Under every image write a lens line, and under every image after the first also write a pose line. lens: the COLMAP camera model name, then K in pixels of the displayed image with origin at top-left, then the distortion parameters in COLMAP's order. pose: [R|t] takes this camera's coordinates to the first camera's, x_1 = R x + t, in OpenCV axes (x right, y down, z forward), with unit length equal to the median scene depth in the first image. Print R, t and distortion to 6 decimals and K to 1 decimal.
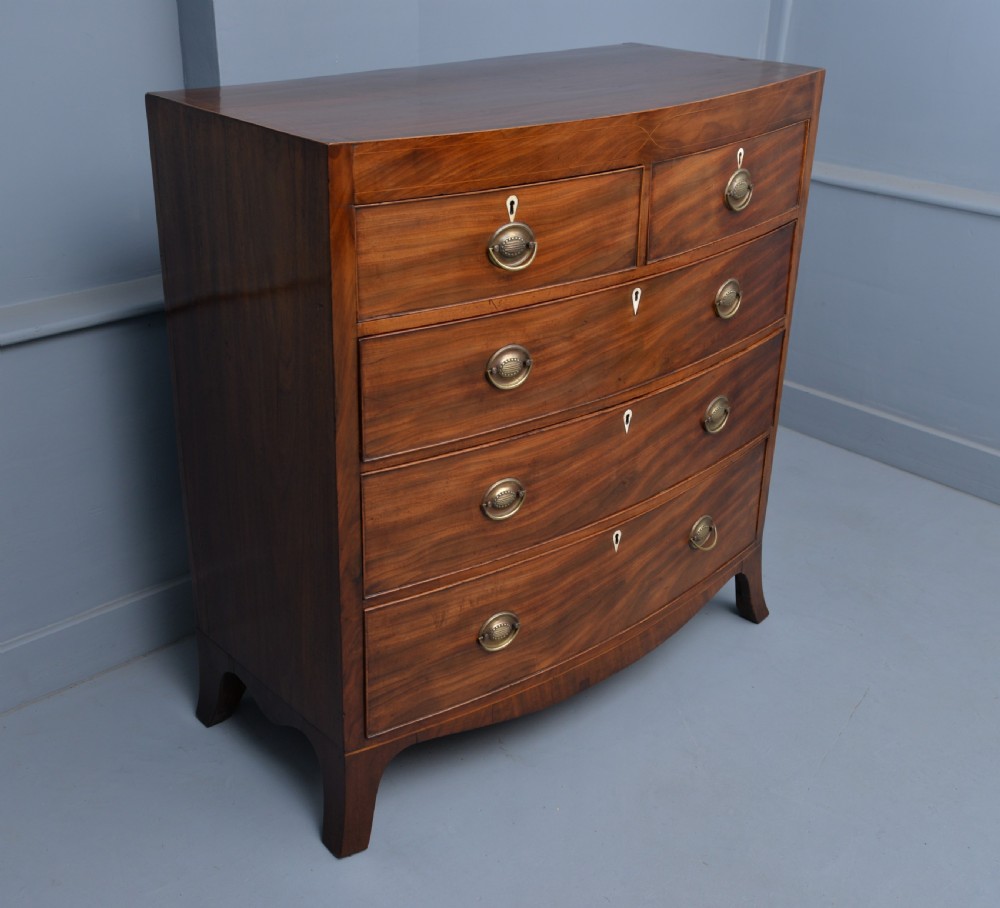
lens RADIAL K [[1215.4, 0, 467.1], [0, 1215.4, 456.6], [0, 0, 1]] dist [-0.002102, 0.035897]
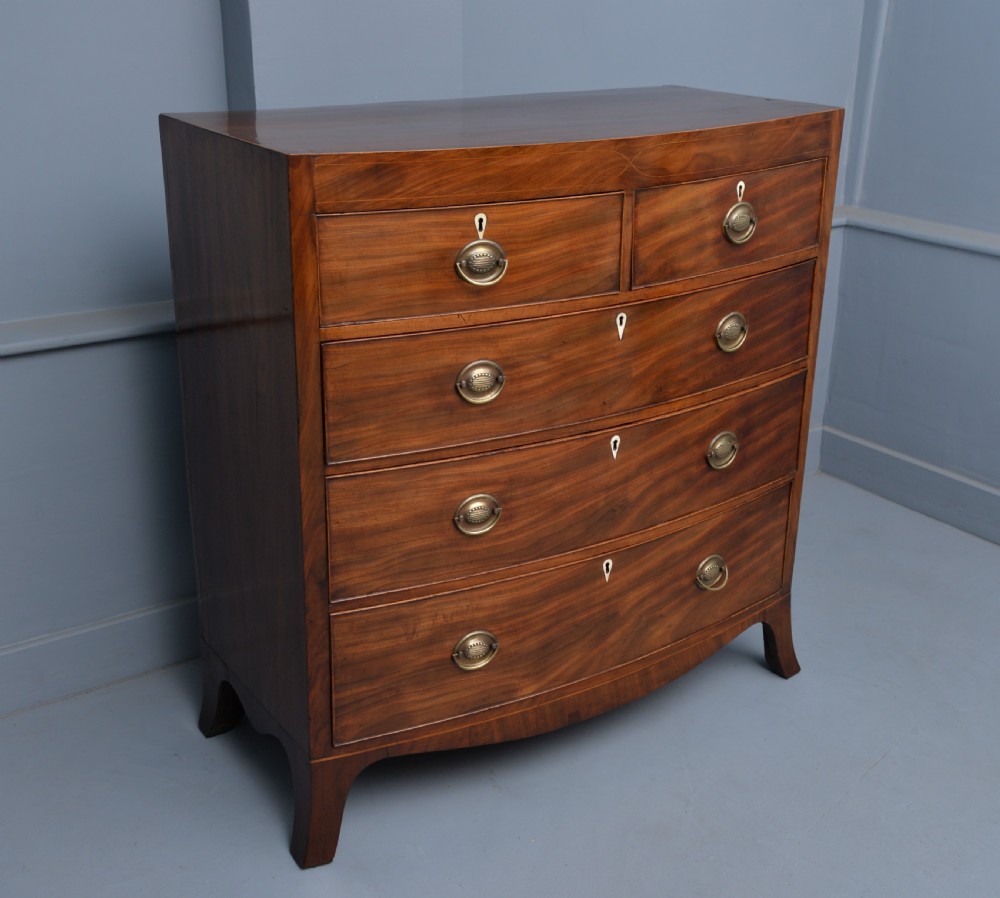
lens RADIAL K [[1270.9, 0, 500.0], [0, 1270.9, 449.0], [0, 0, 1]] dist [0.016567, 0.023077]
pose [[0.992652, 0.045736, -0.112026, 0.163245], [-0.053638, 0.996203, -0.068570, 0.051734], [0.108465, 0.074075, 0.991337, -0.049204]]
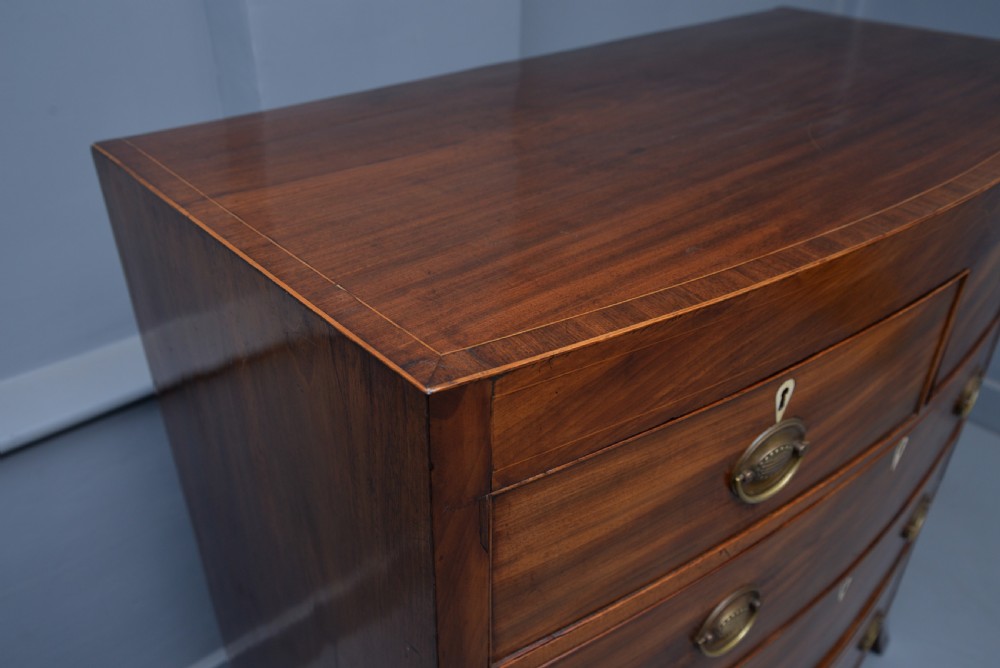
lens RADIAL K [[777.1, 0, 500.0], [0, 777.1, 334.0], [0, 0, 1]] dist [-0.010208, 0.003928]
pose [[0.999924, -0.006574, 0.010394, -0.075738], [0.005341, 0.993408, 0.114506, -0.240893], [-0.011078, -0.114442, 0.993368, 0.607501]]
